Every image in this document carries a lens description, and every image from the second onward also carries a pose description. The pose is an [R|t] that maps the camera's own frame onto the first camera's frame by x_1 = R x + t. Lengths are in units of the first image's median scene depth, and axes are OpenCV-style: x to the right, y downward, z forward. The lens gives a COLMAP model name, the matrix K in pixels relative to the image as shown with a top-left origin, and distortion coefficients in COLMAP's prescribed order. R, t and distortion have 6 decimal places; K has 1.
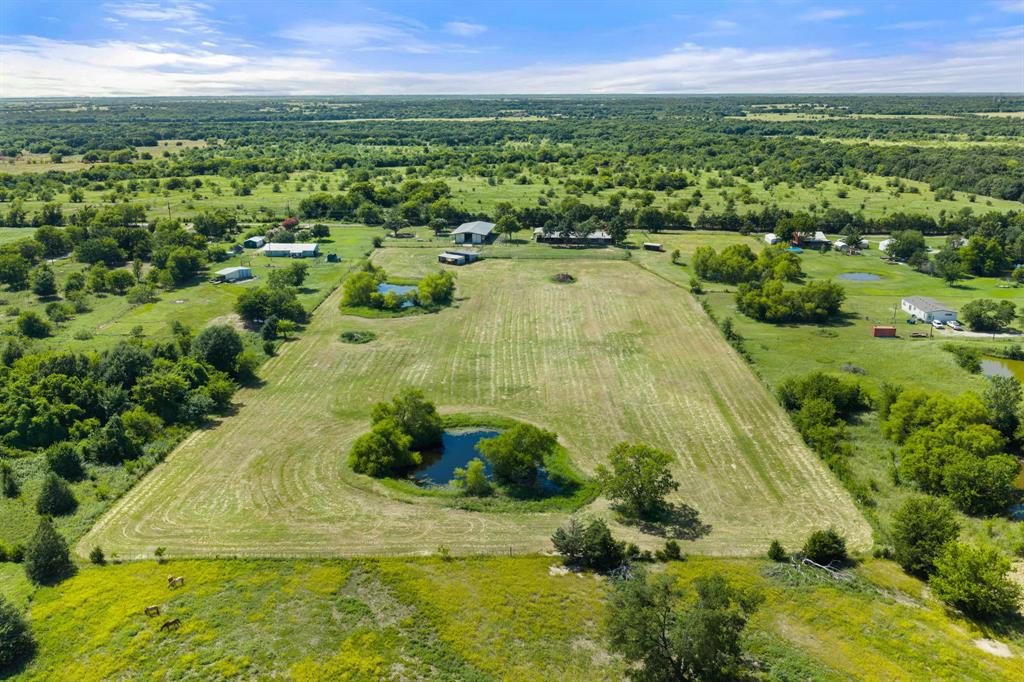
lens RADIAL K [[877.0, 0, 512.0], [0, 877.0, 341.0], [0, 0, 1]] dist [0.008602, -0.017474]
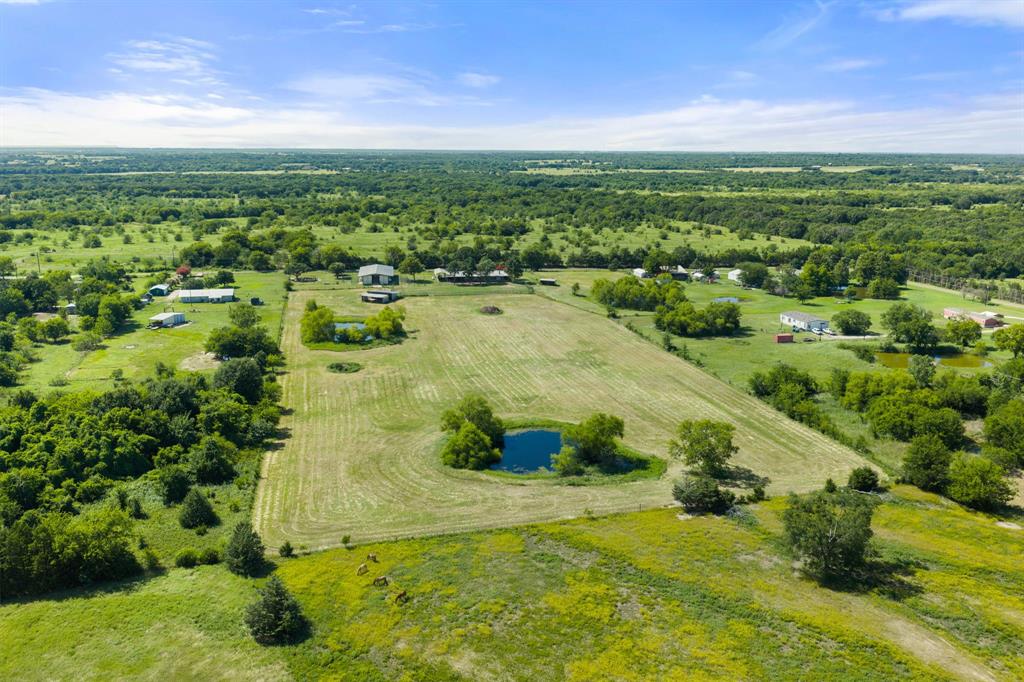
lens RADIAL K [[877.0, 0, 512.0], [0, 877.0, 341.0], [0, 0, 1]] dist [0.008602, -0.017474]
pose [[0.964039, -0.047603, 0.261464, -0.229404], [0.063130, 0.996686, -0.051306, 0.027697], [-0.258155, 0.065967, 0.963849, -0.073801]]
